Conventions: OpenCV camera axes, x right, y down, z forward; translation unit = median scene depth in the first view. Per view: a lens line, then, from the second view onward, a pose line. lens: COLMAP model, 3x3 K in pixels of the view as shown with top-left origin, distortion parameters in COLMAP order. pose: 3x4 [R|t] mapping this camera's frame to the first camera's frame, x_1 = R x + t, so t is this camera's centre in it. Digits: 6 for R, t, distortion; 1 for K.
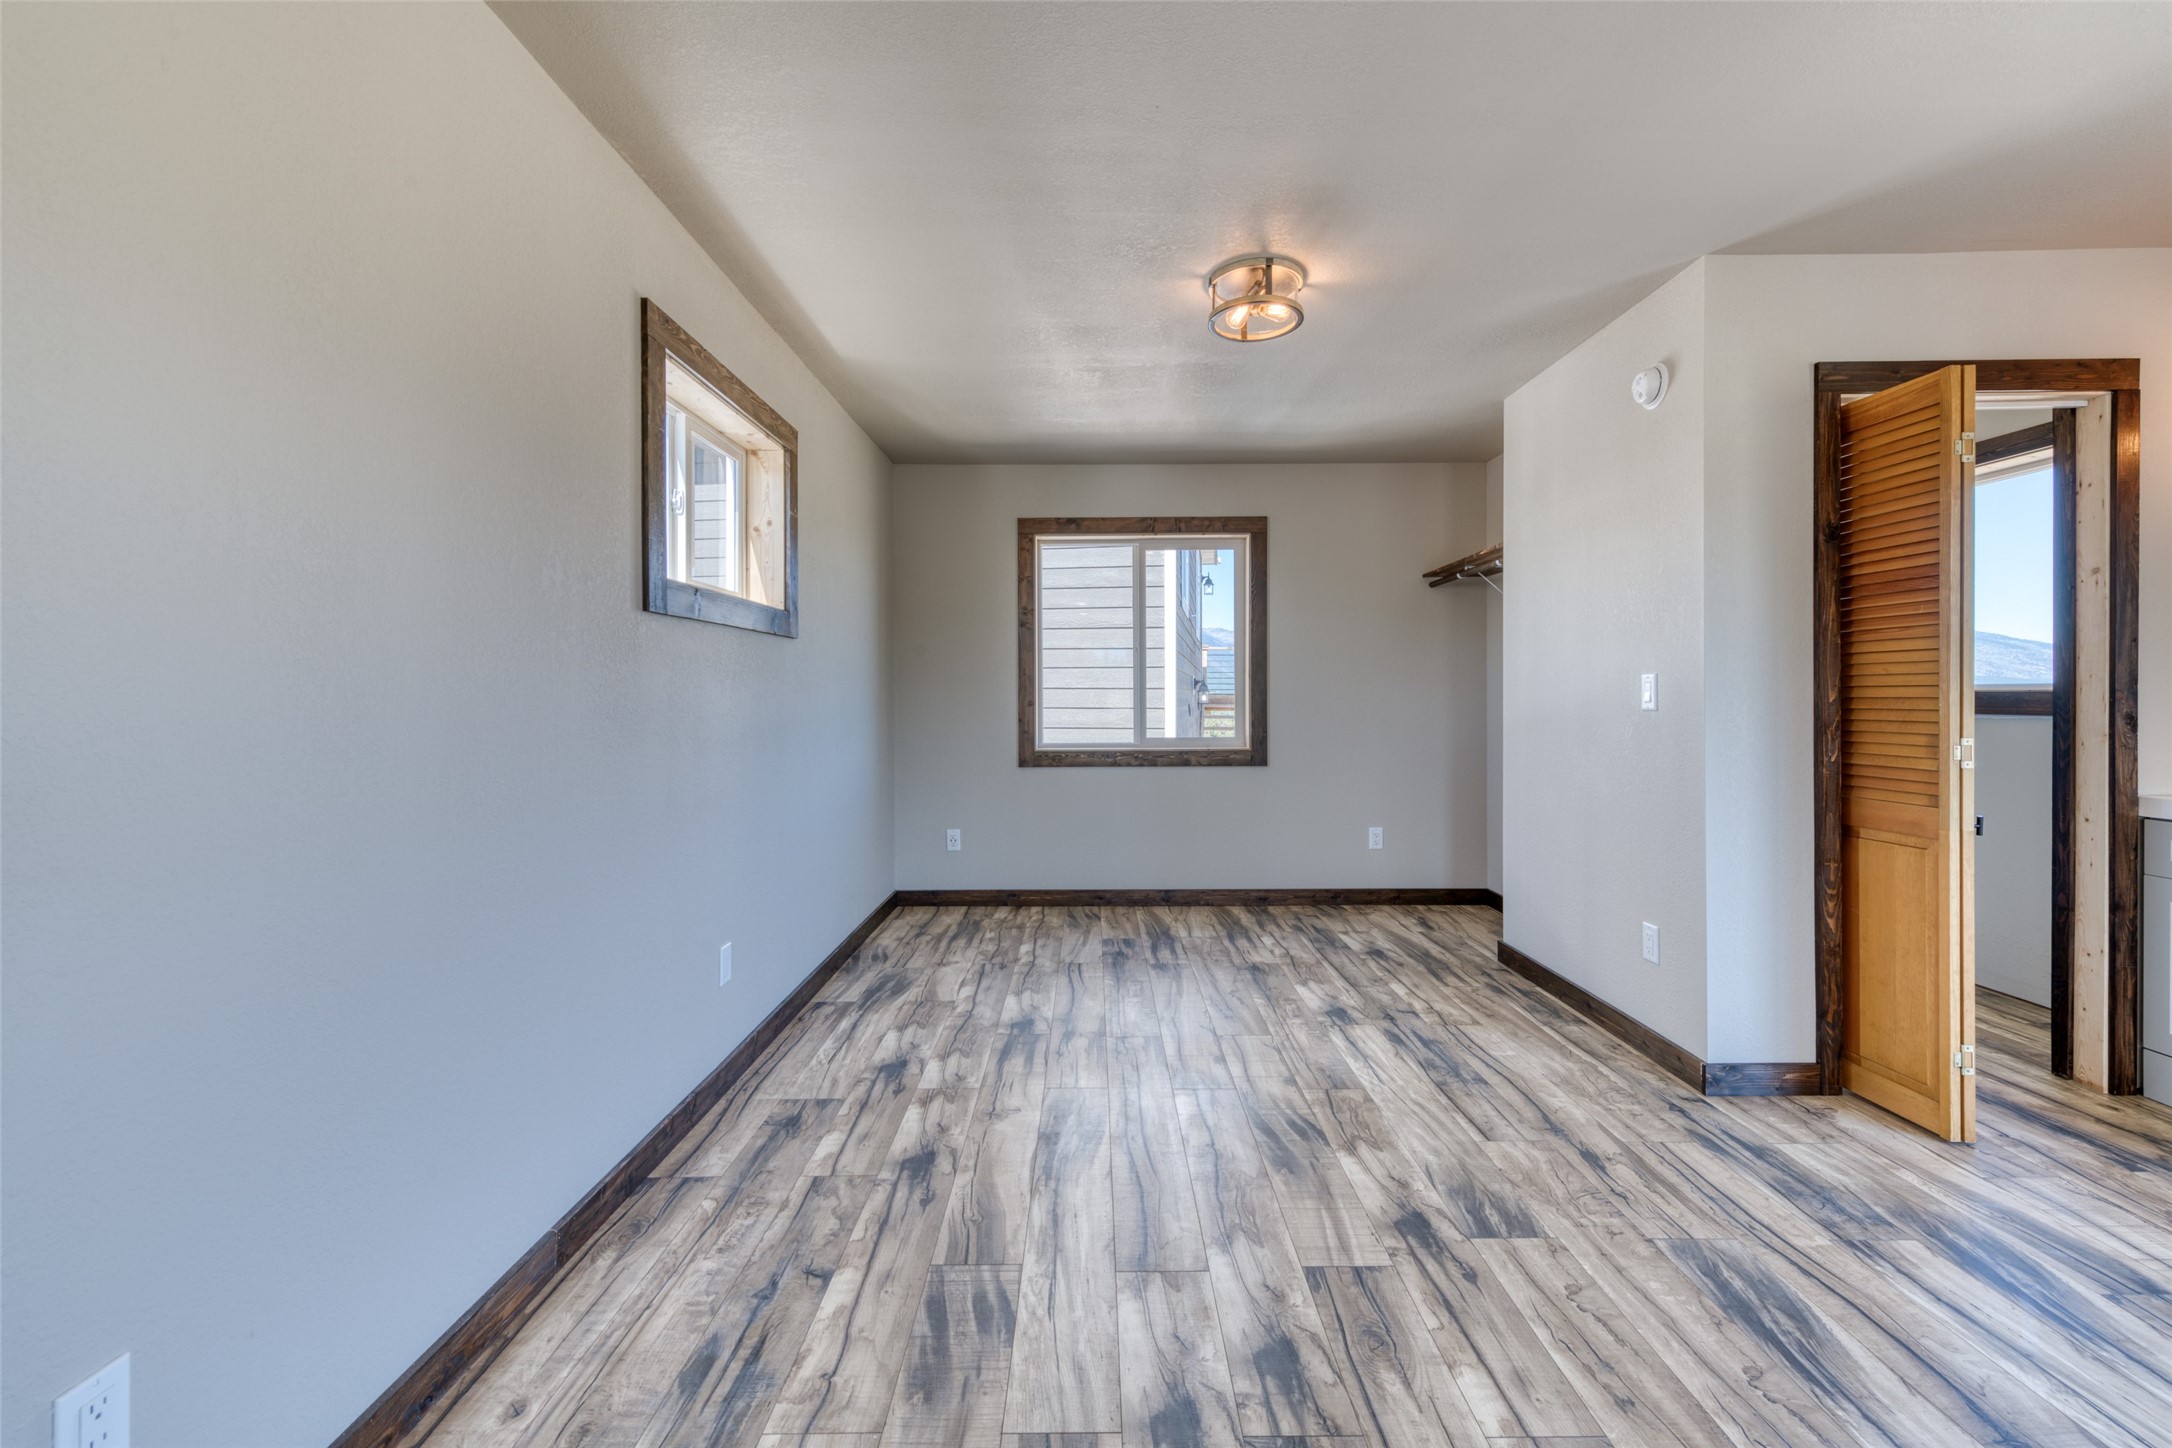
lens RADIAL K [[865.4, 0, 1097.8], [0, 865.4, 693.3], [0, 0, 1]] dist [0.003097, -0.000343]
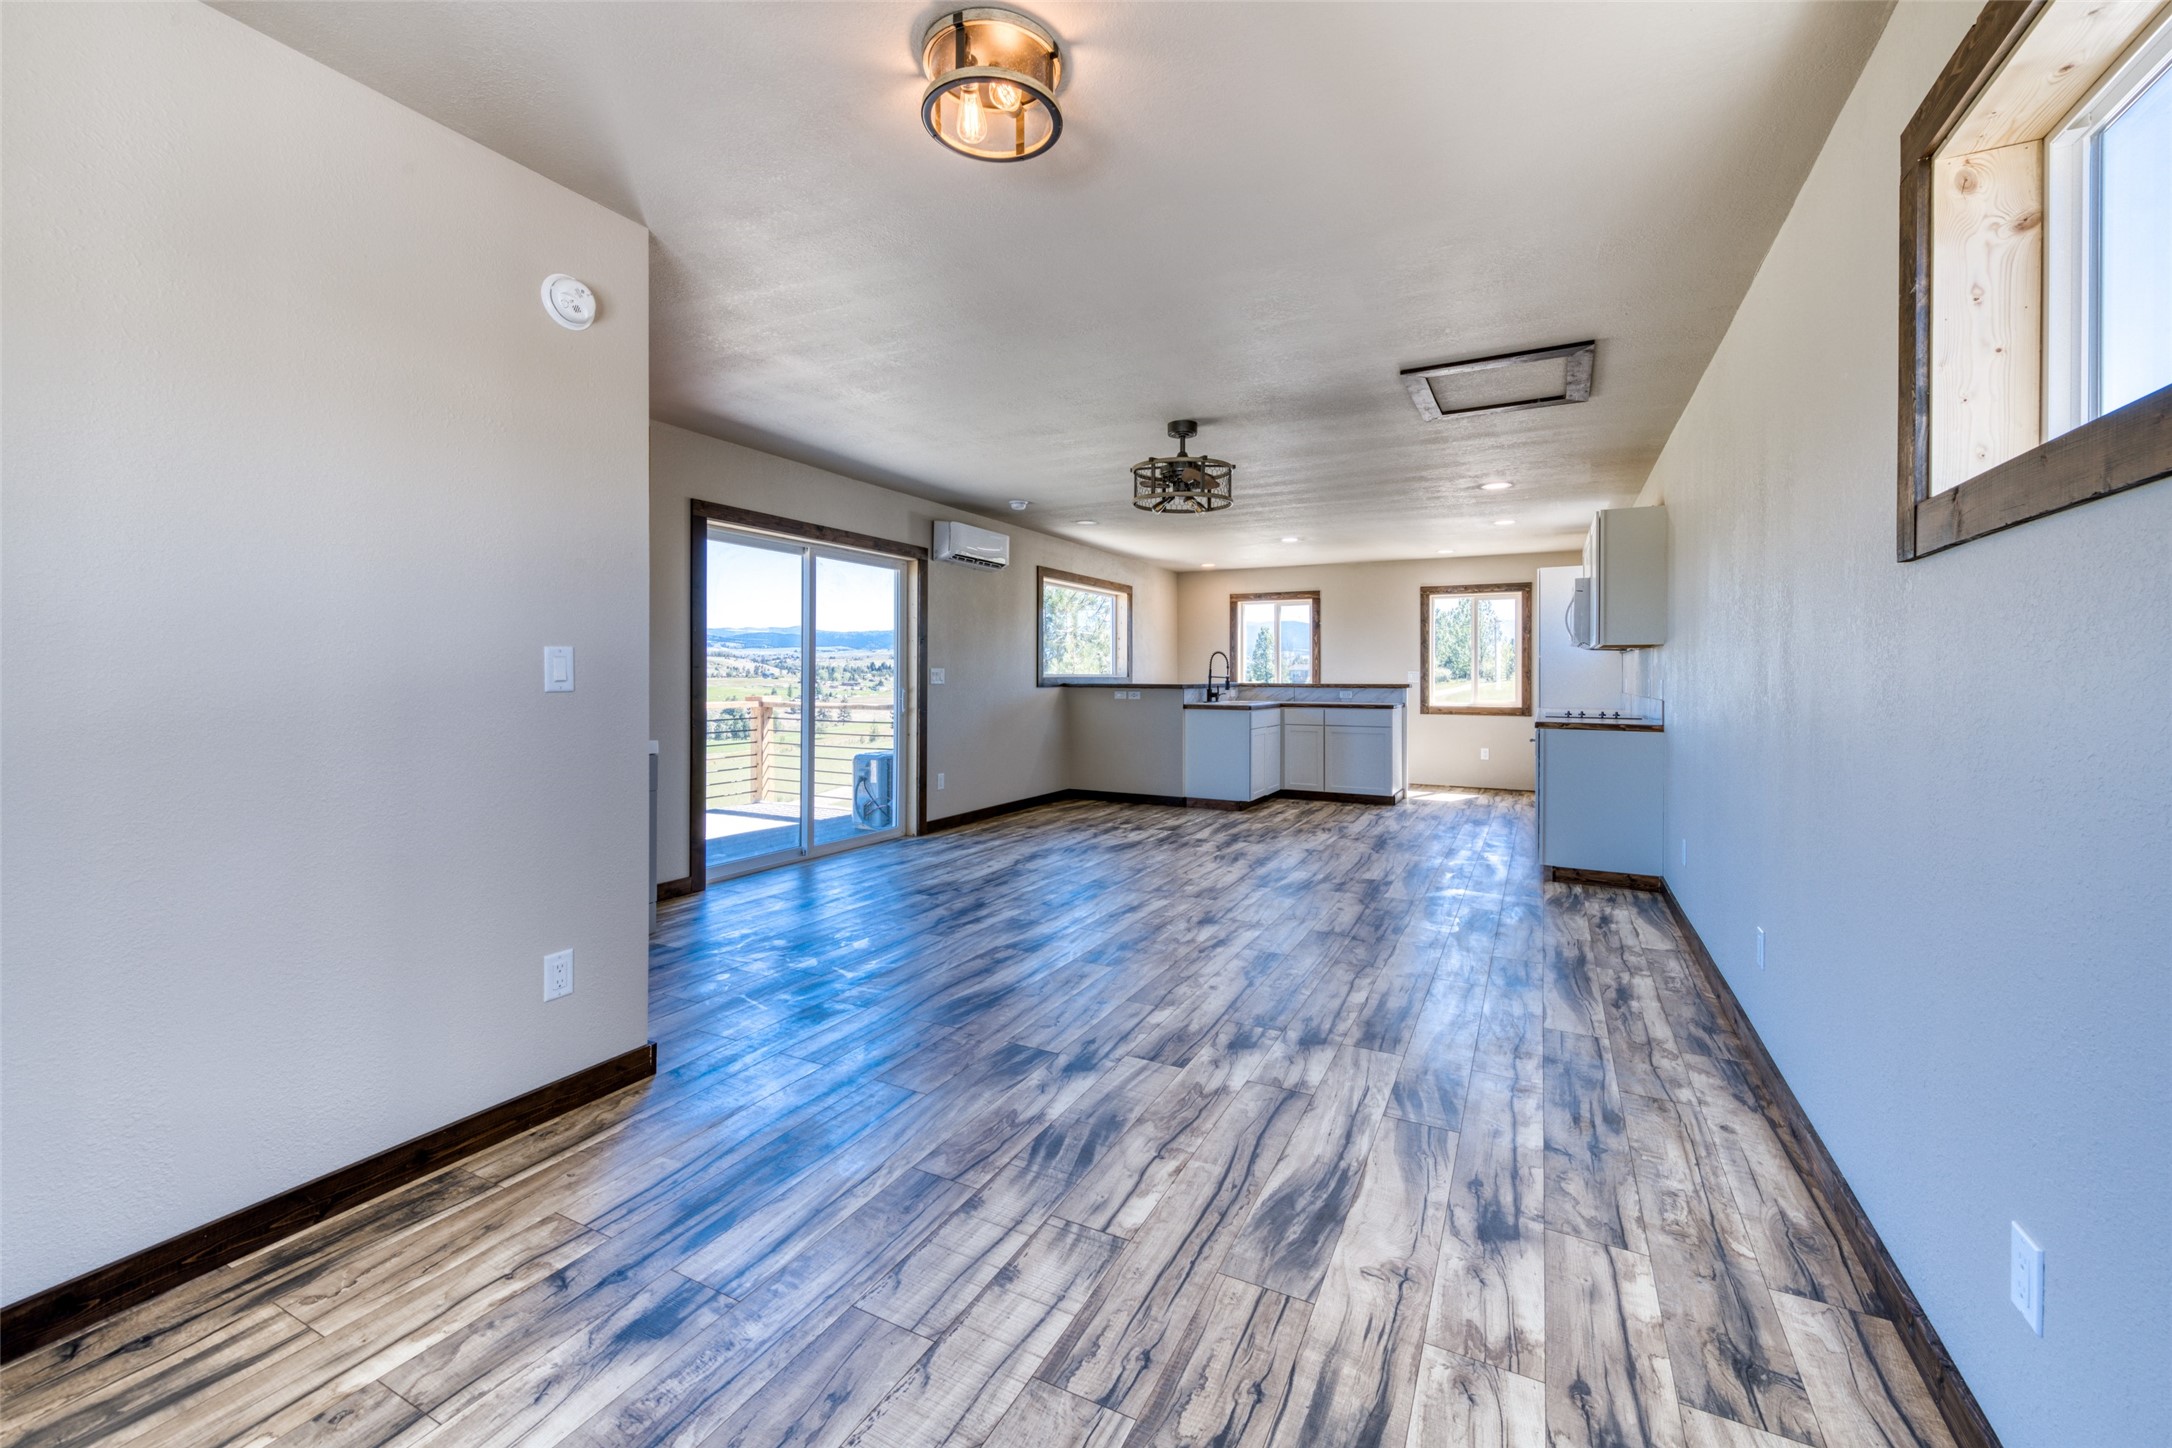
lens RADIAL K [[878.3, 0, 1092.7], [0, 878.3, 663.9], [0, 0, 1]] dist [0.001288, 0.000111]
pose [[-0.887847, 0.004135, 0.460121, -0.216956], [-0.004273, 0.999842, -0.017231, 0.006076], [-0.460119, -0.017265, -0.887689, 1.671173]]
